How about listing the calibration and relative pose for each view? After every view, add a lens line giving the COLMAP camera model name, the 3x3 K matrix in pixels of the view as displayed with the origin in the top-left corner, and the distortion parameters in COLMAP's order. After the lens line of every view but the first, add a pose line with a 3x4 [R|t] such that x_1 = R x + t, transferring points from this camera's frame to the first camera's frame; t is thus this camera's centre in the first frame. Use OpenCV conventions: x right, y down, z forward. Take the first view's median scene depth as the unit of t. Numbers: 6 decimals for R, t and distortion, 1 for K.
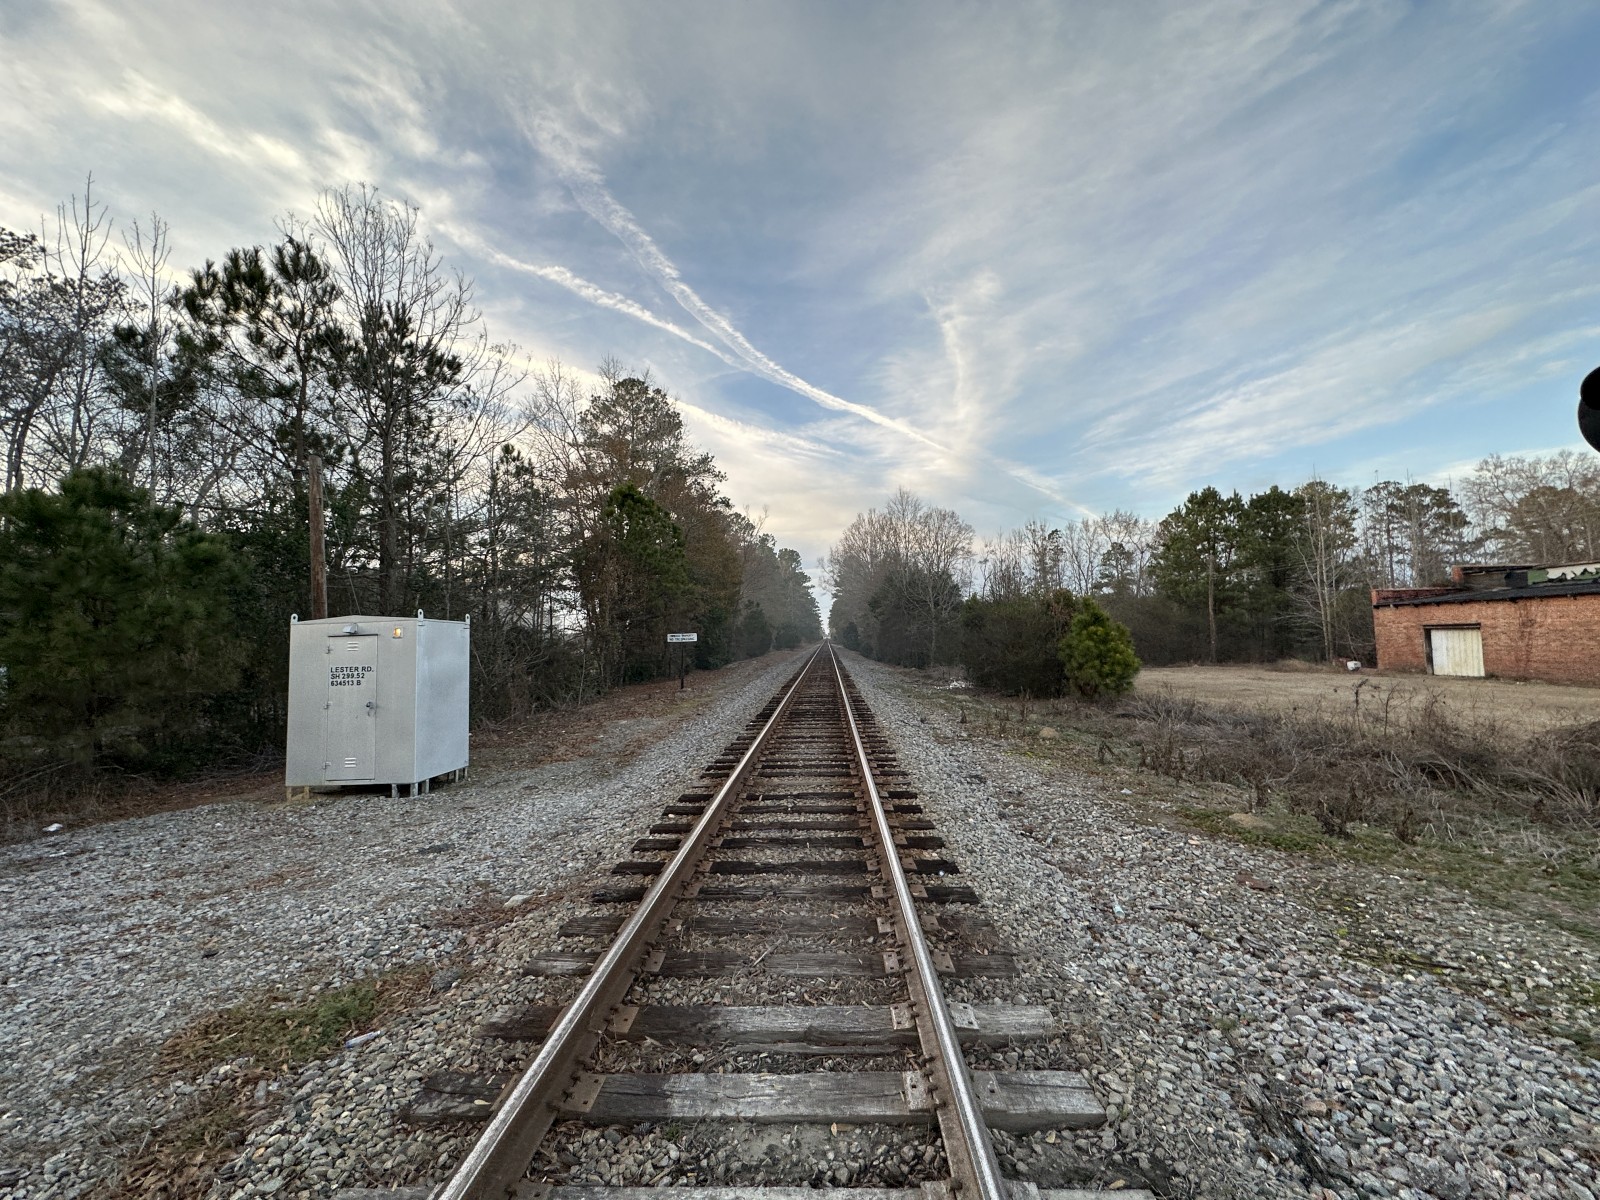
lens RADIAL K [[634.9, 0, 800.0], [0, 634.9, 600.0], [0, 0, 1]] dist [-0.005276, 0.000377]
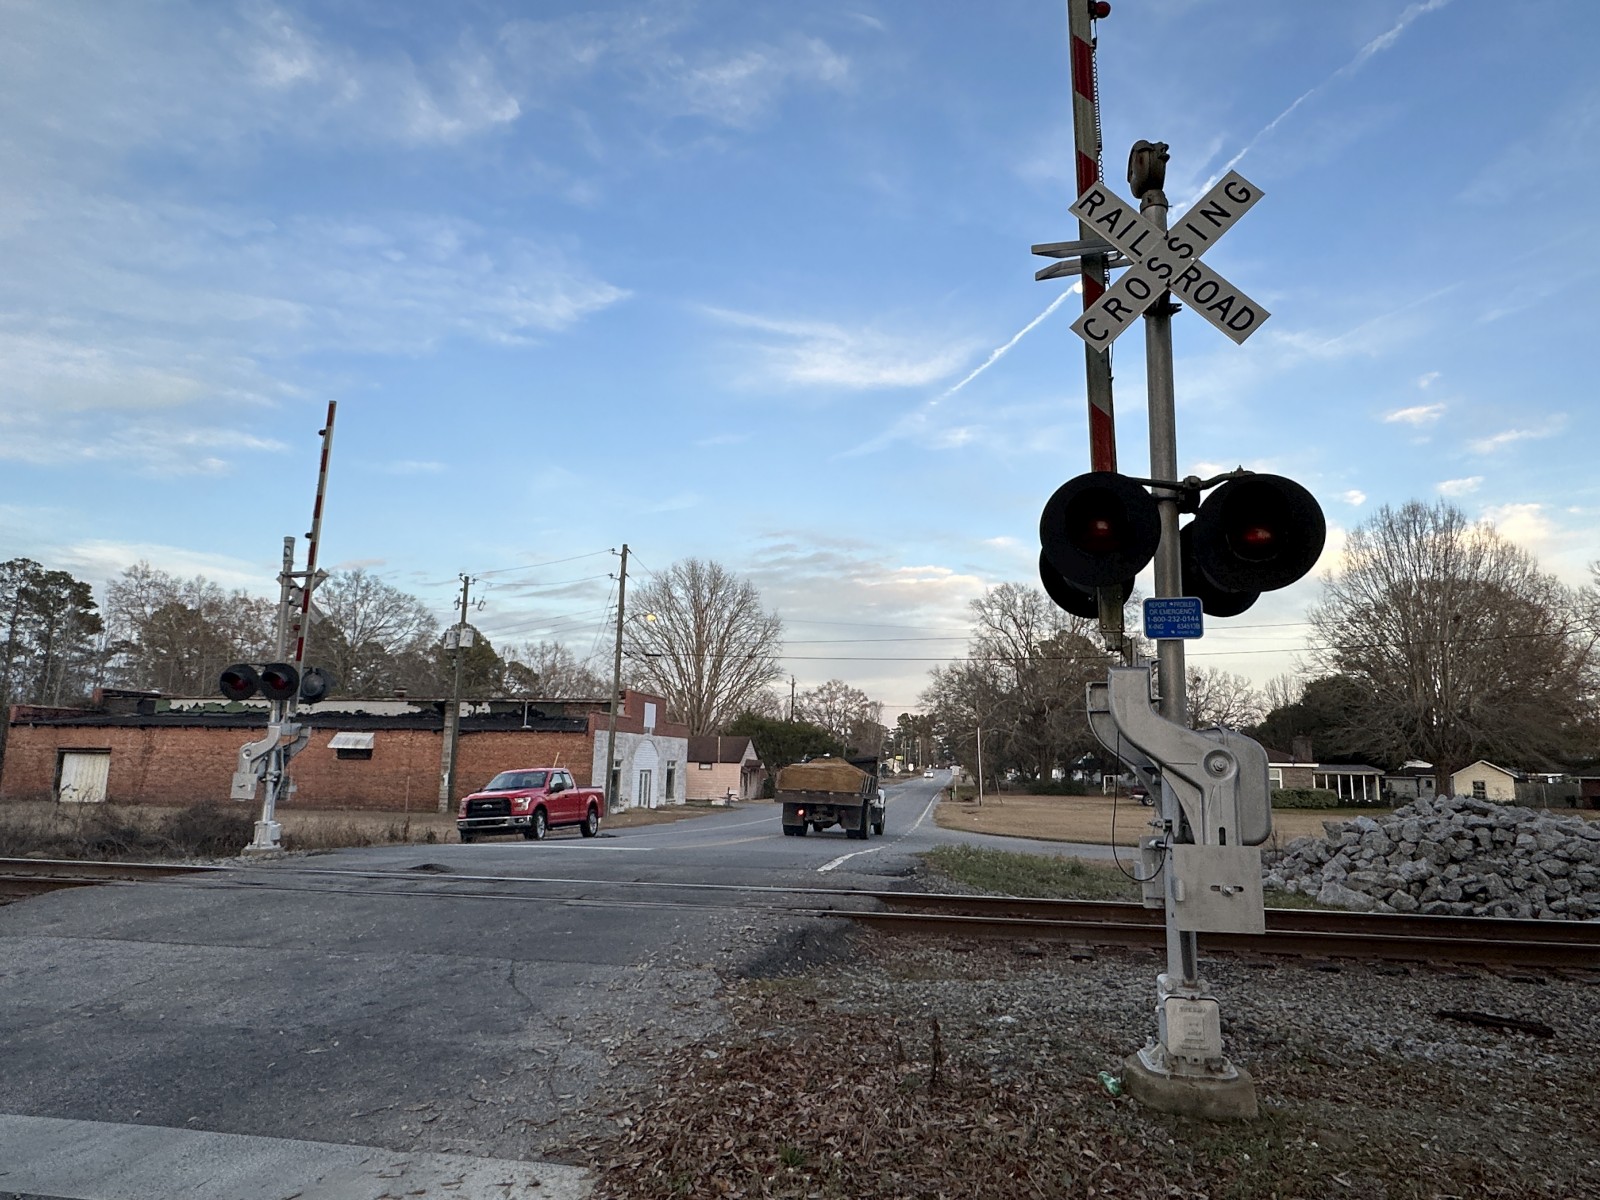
lens RADIAL K [[971.6, 0, 800.0], [0, 971.6, 600.0], [0, 0, 1]] dist [-0.004796, 0.002024]
pose [[0.111835, 0.188165, 0.975749, -0.373815], [-0.078577, 0.980509, -0.180077, -0.002823], [-0.990615, -0.056533, 0.124441, -0.283216]]
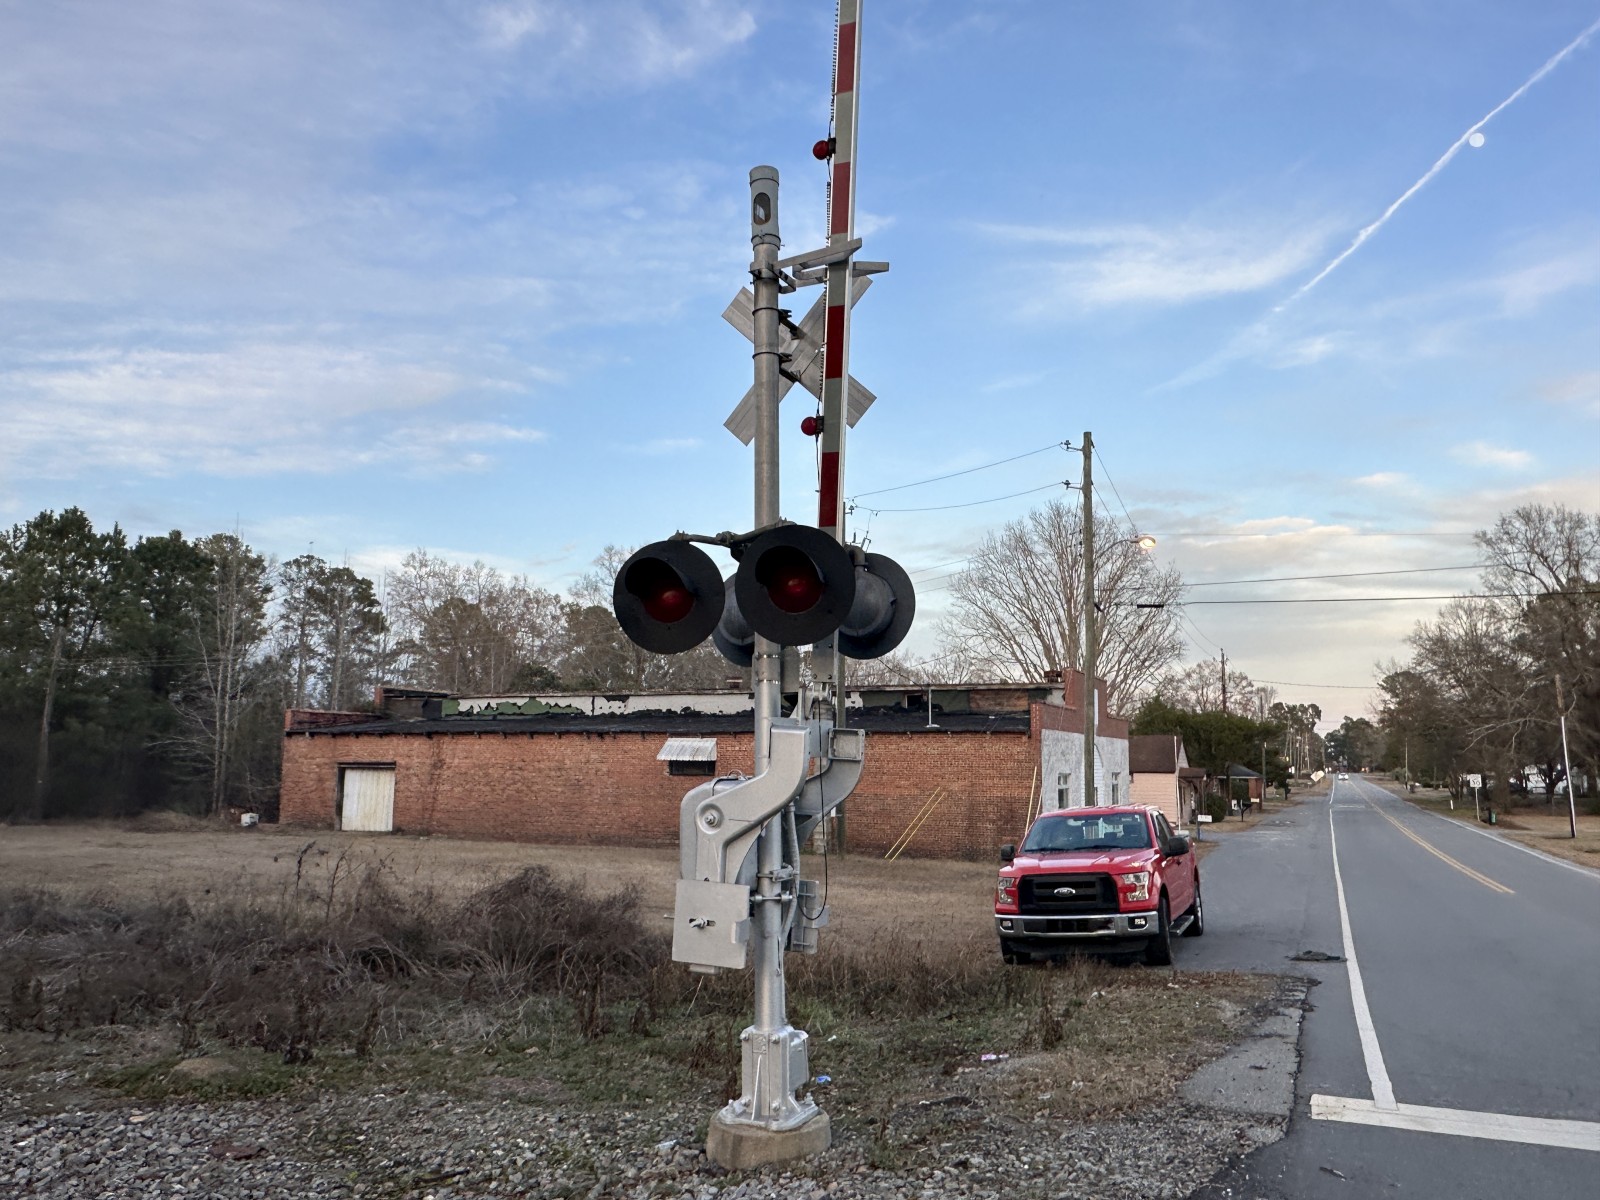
lens RADIAL K [[1130.2, 0, 800.0], [0, 1130.2, 600.0], [0, 0, 1]] dist [0.001297, -0.001141]
pose [[0.380998, 0.157336, 0.911091, -0.045115], [-0.073577, 0.987449, -0.139753, -0.003162], [-0.921644, -0.013790, 0.387792, -0.005702]]
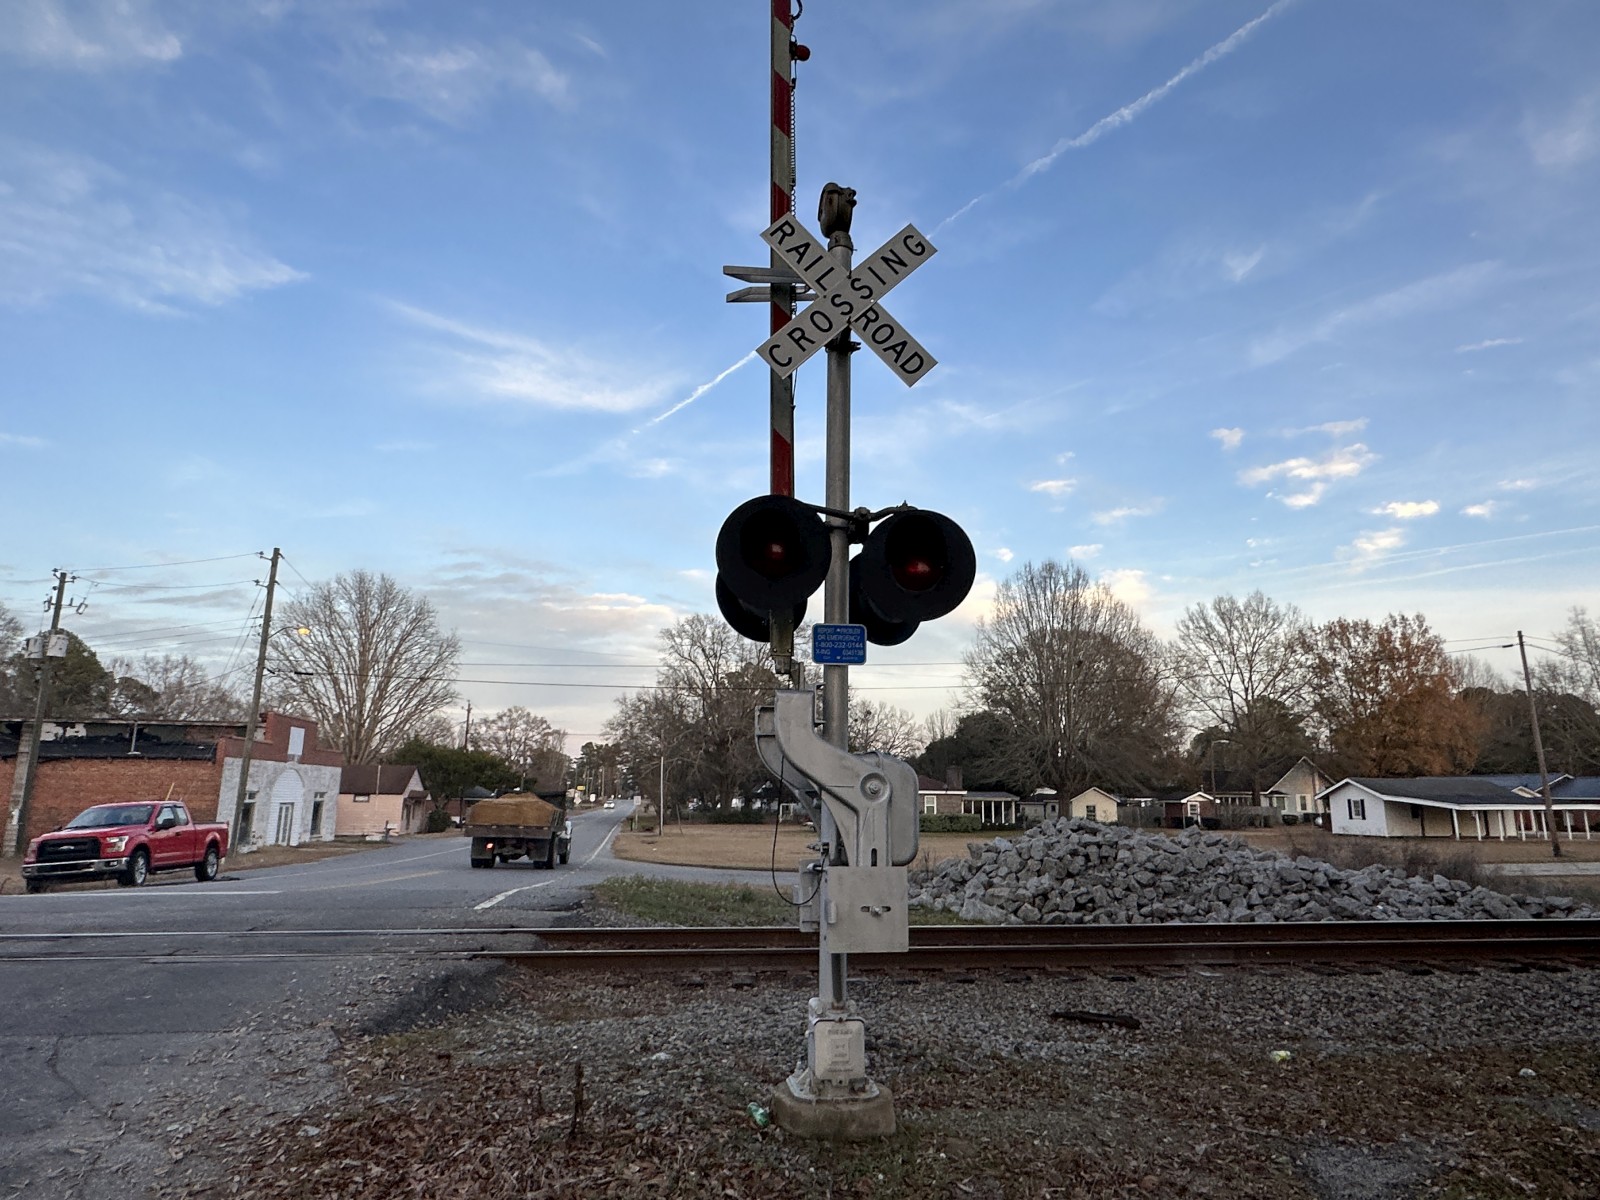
lens RADIAL K [[971.6, 0, 800.0], [0, 971.6, 600.0], [0, 0, 1]] dist [-0.004796, 0.002024]
pose [[-0.203926, 0.214823, 0.955126, -0.363286], [-0.062394, 0.970792, -0.231668, -0.002205], [-0.976996, -0.106837, -0.184566, -0.288761]]
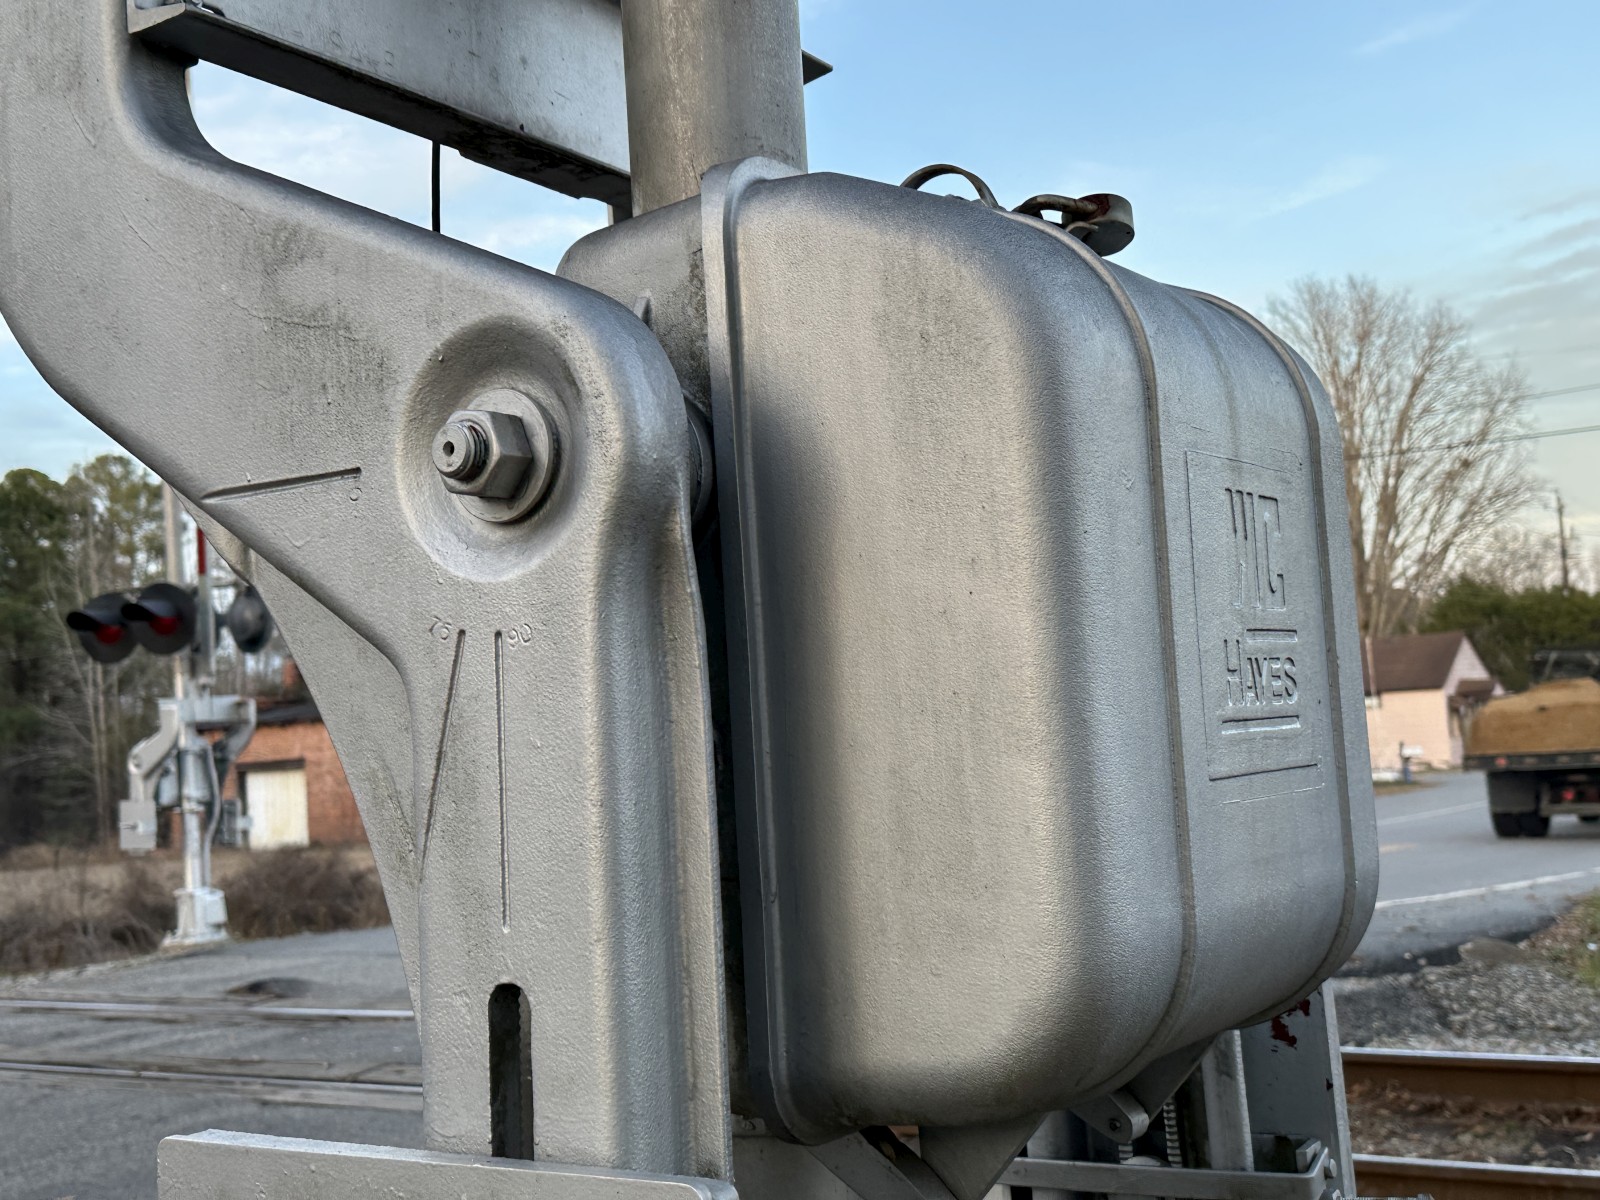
lens RADIAL K [[1863.9, 0, 800.0], [0, 1863.9, 600.0], [0, 0, 1]] dist [0.054801, -0.006822]
pose [[0.518517, 0.047914, 0.853724, -0.226400], [0.005780, 0.998210, -0.059534, -0.005536], [-0.855048, 0.035804, 0.517312, -0.358422]]
